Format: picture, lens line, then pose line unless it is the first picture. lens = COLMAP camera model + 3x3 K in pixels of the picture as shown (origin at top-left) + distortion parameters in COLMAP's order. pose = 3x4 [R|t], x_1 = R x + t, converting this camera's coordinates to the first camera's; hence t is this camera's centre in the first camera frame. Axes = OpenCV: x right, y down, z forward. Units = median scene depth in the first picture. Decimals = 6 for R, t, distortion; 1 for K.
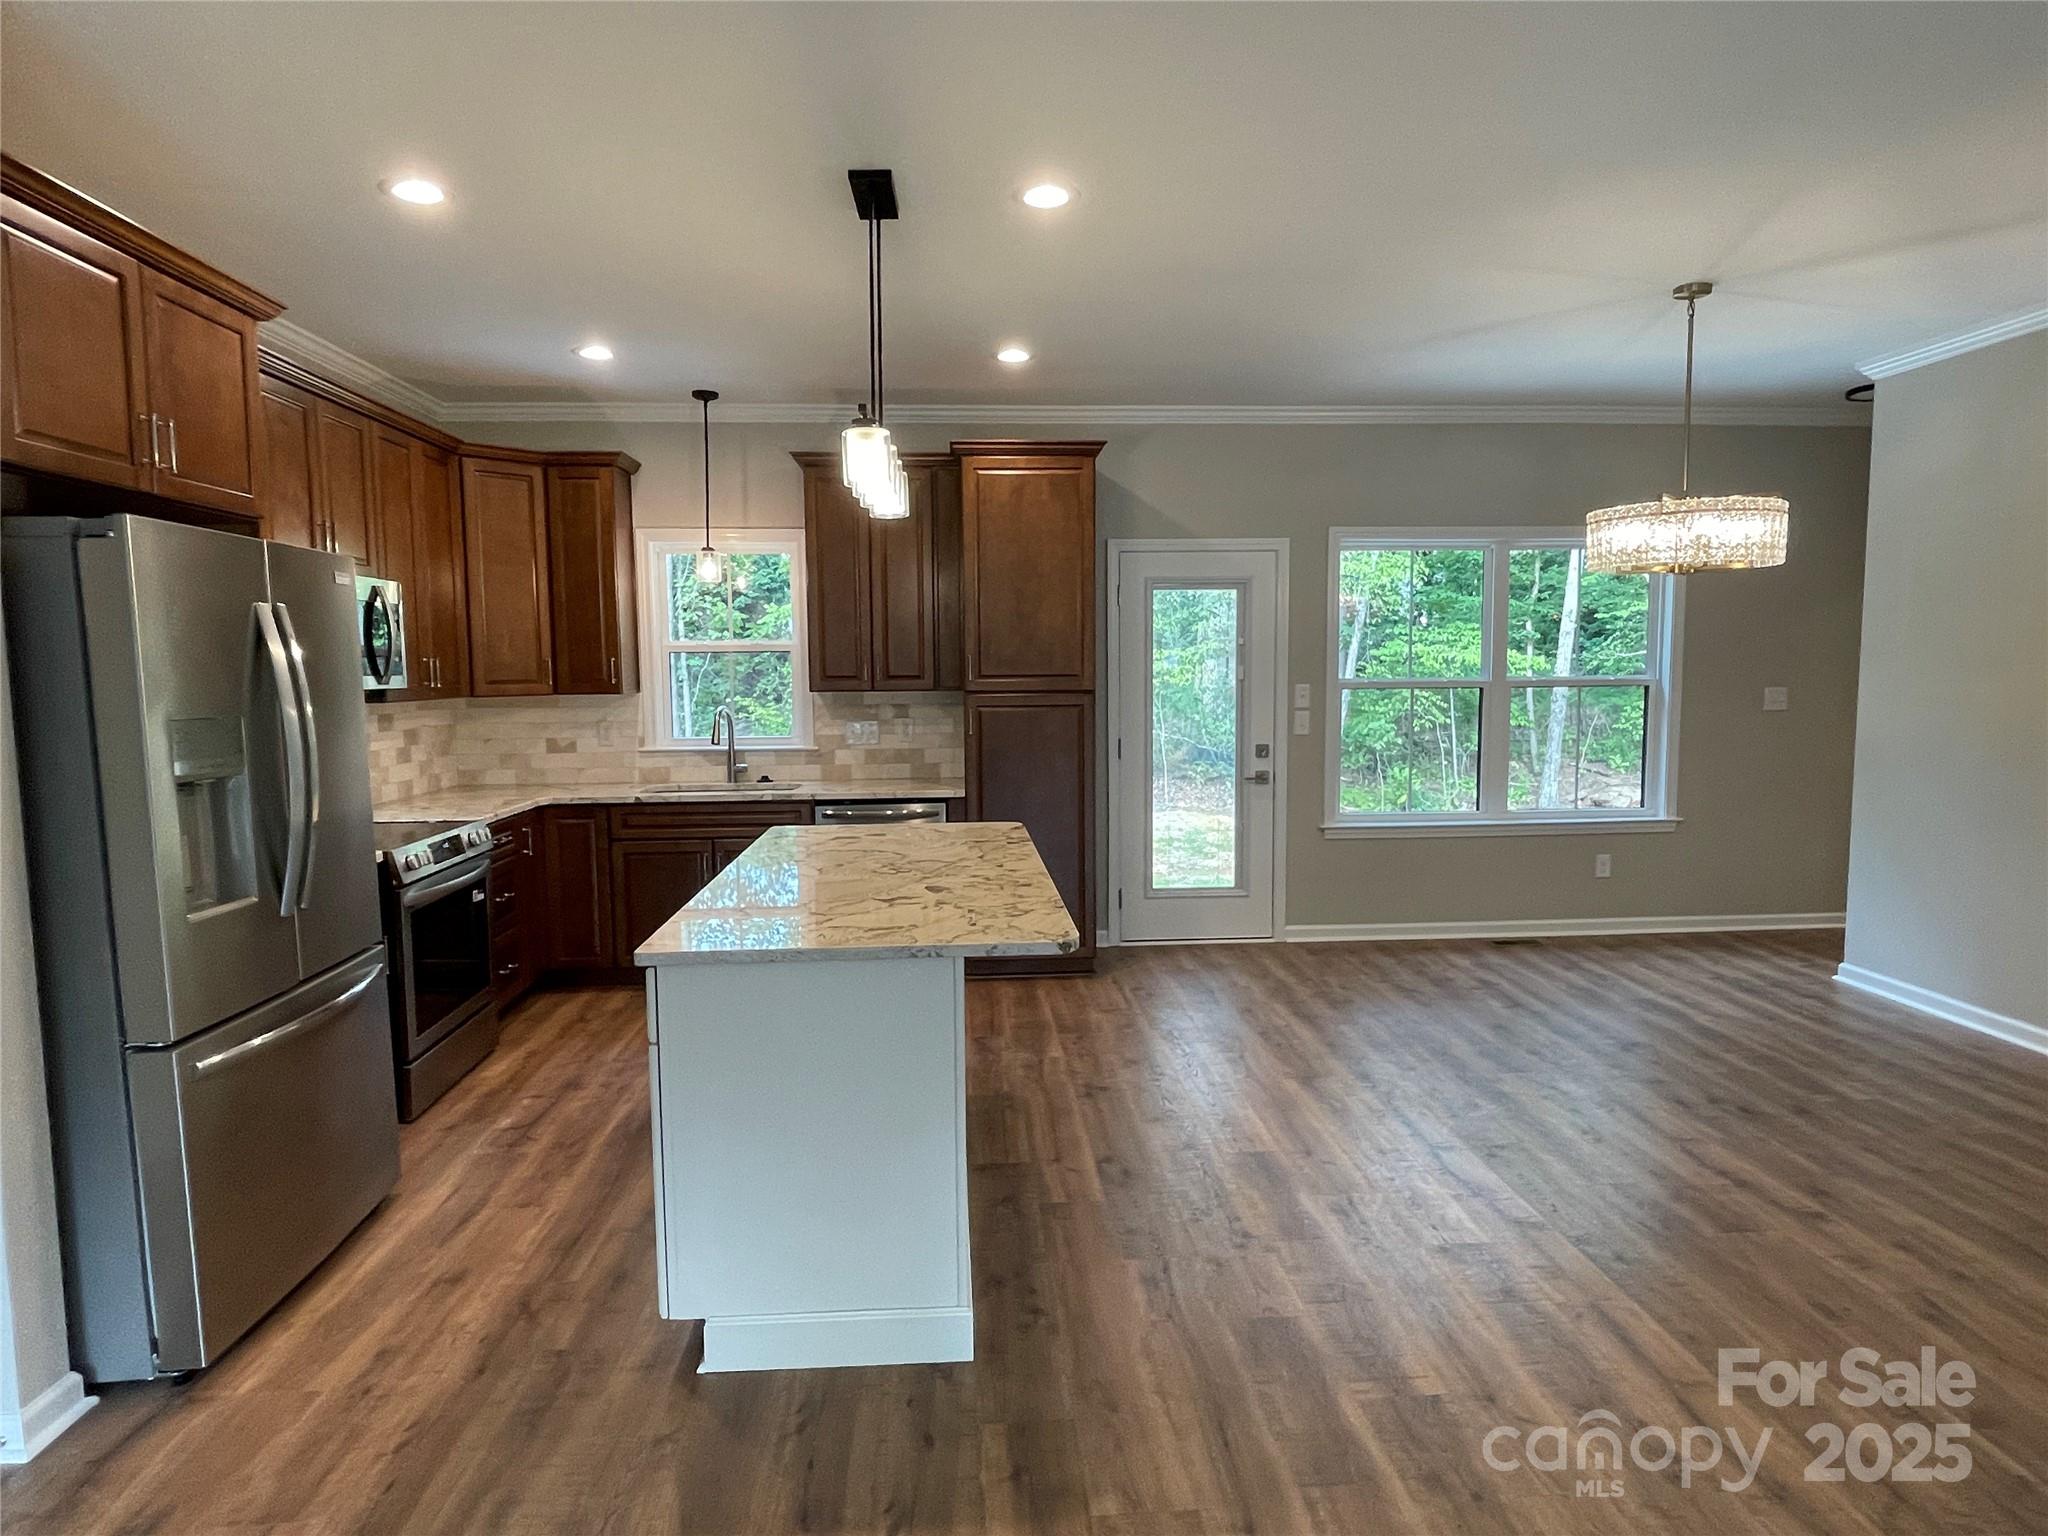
lens RADIAL K [[1171.5, 0, 1024.4], [0, 1171.5, 773.9], [0, 0, 1]] dist [-0.001892, -0.002239]
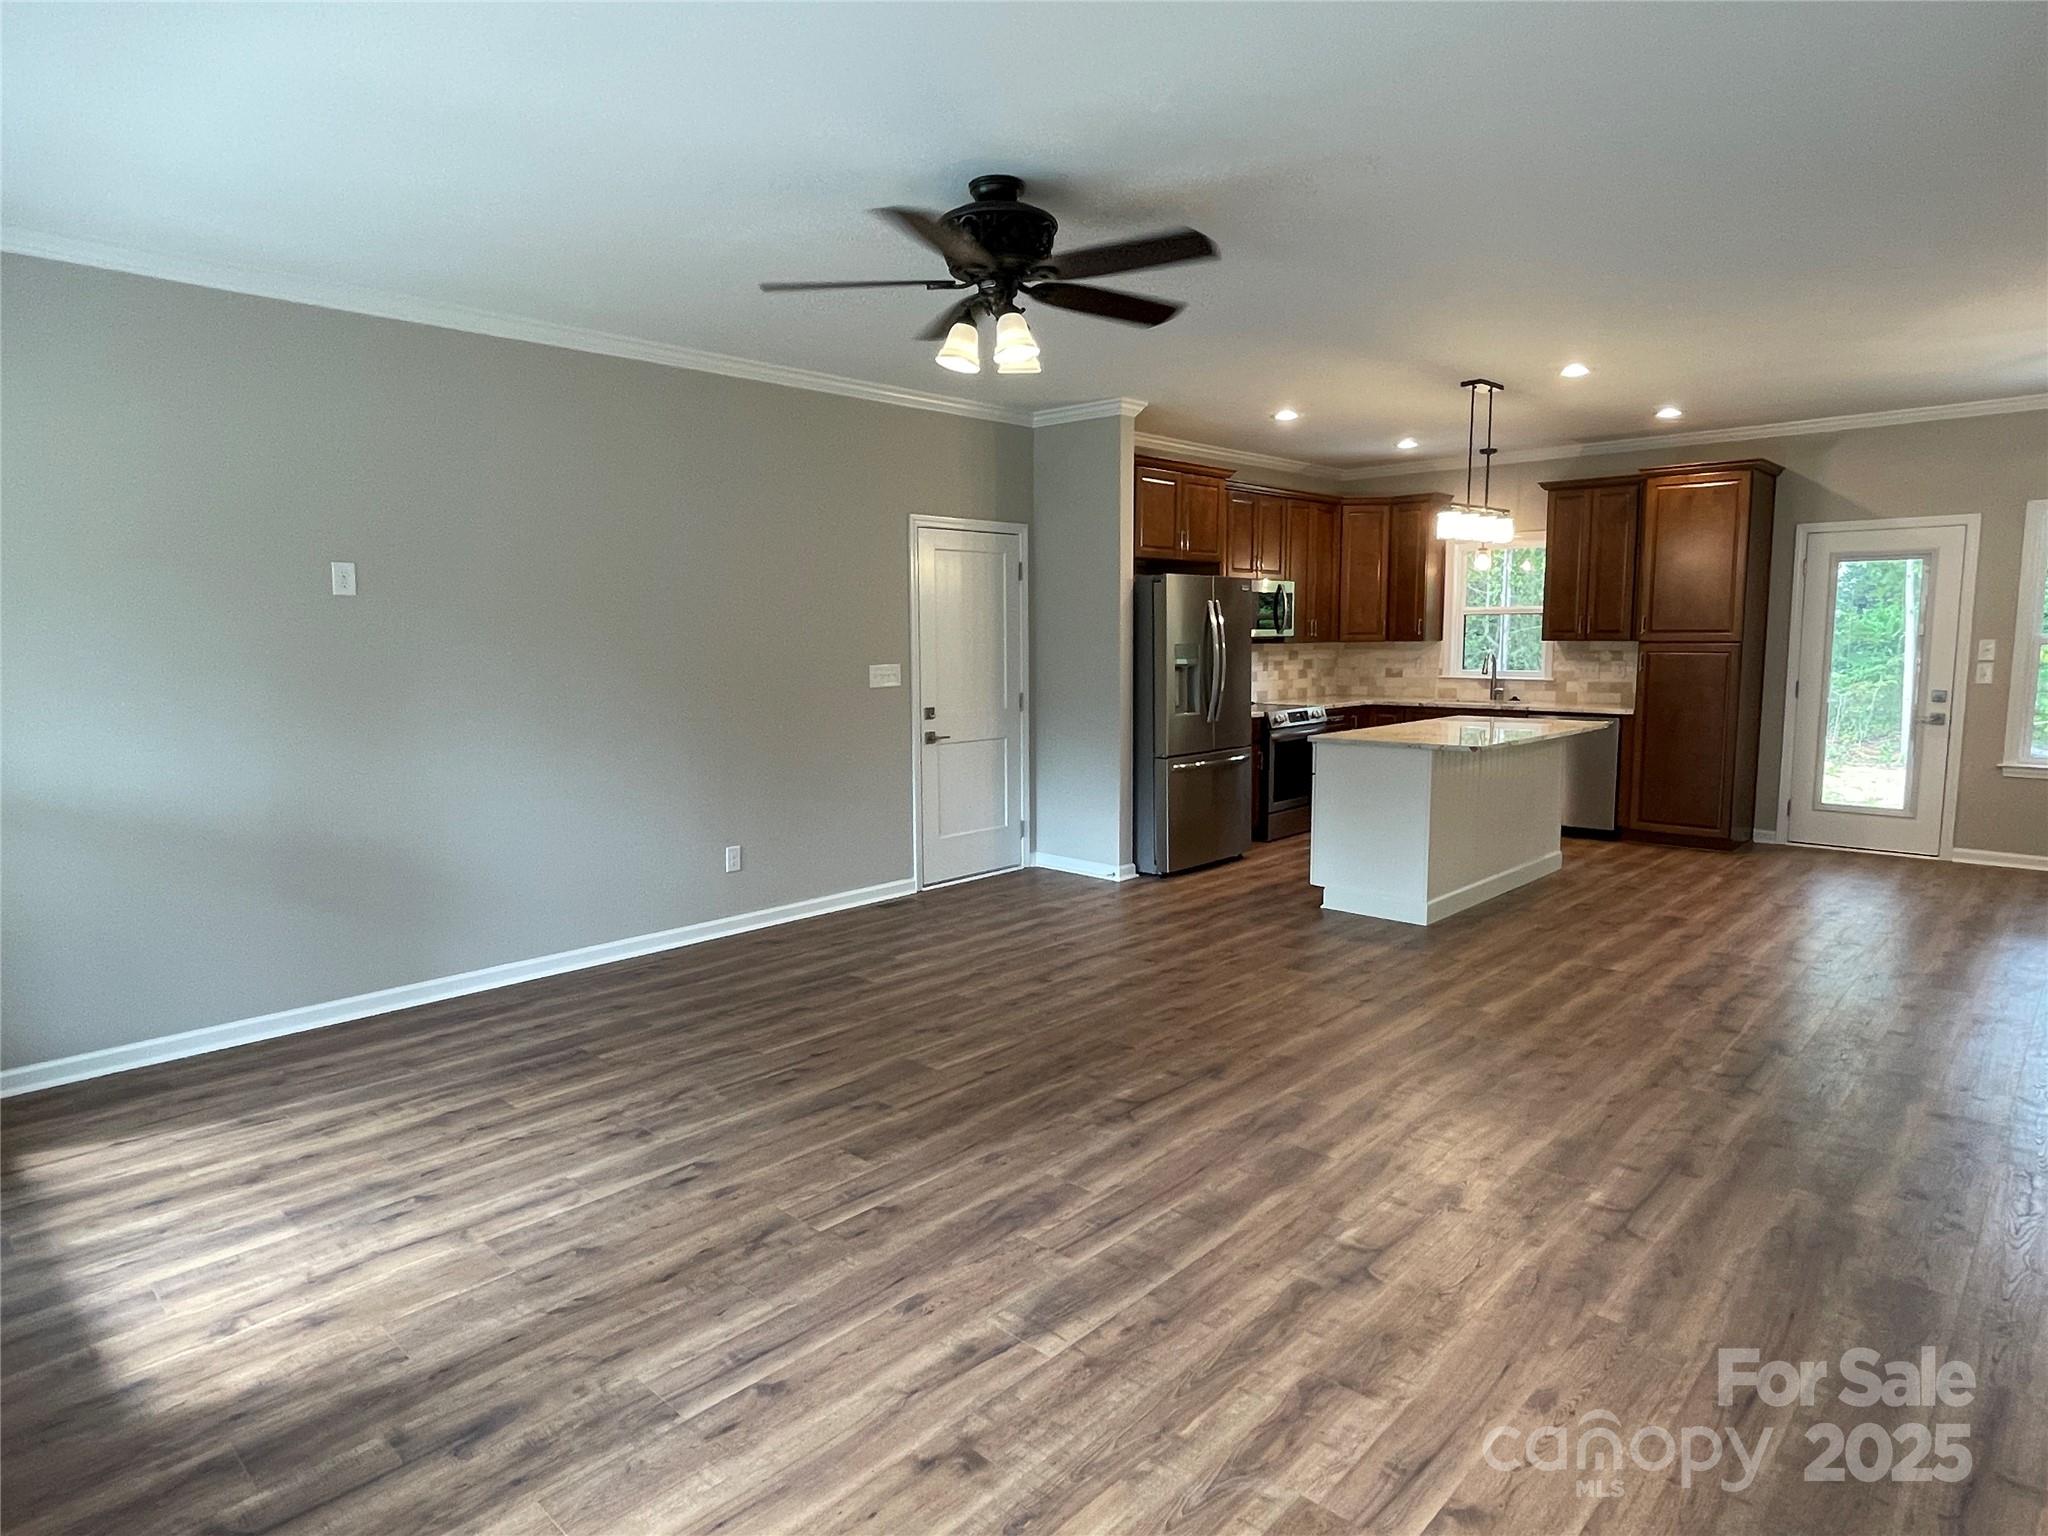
lens RADIAL K [[1171.5, 0, 1029.4], [0, 1171.5, 775.7], [0, 0, 1]] dist [-0.001892, -0.002239]
pose [[0.683028, 0.093667, -0.724361, 0.478361], [-0.065179, 0.995603, 0.067281, 0.044381], [0.727478, 0.001258, 0.686130, -0.518369]]
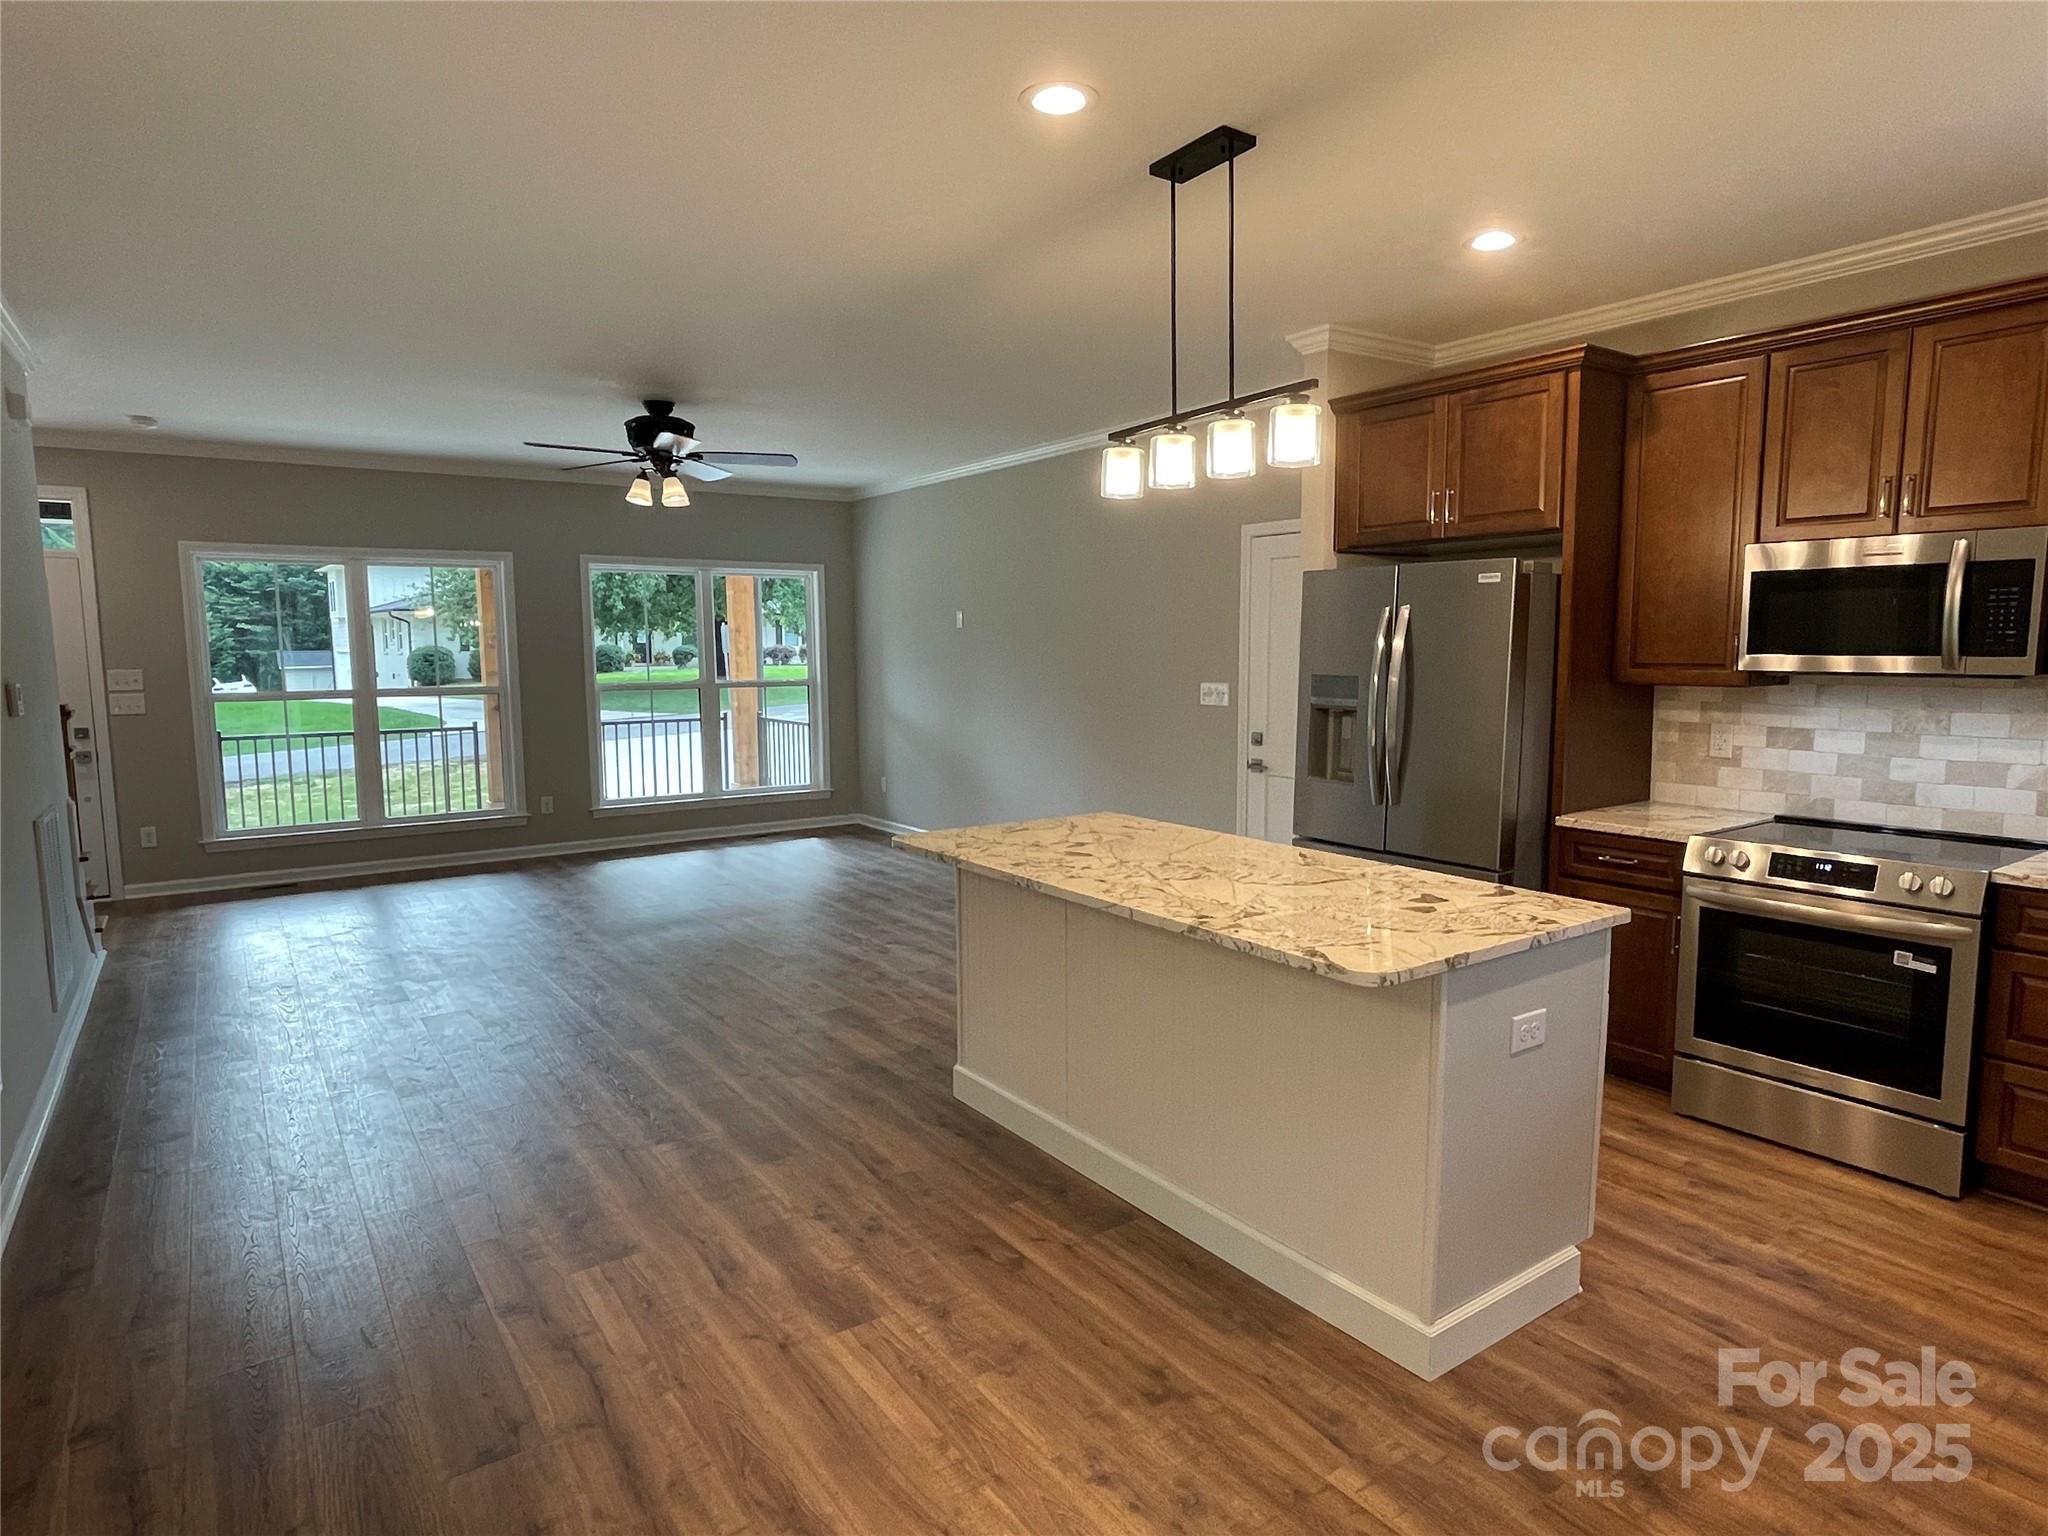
lens RADIAL K [[1171.5, 0, 1025.4], [0, 1171.5, 775.3], [0, 0, 1]] dist [-0.001892, -0.002239]
pose [[-0.855658, 0.073833, -0.512247, 0.289679], [-0.032884, 0.980016, 0.196183, -0.105189], [0.516495, 0.184710, -0.836131, 1.022237]]
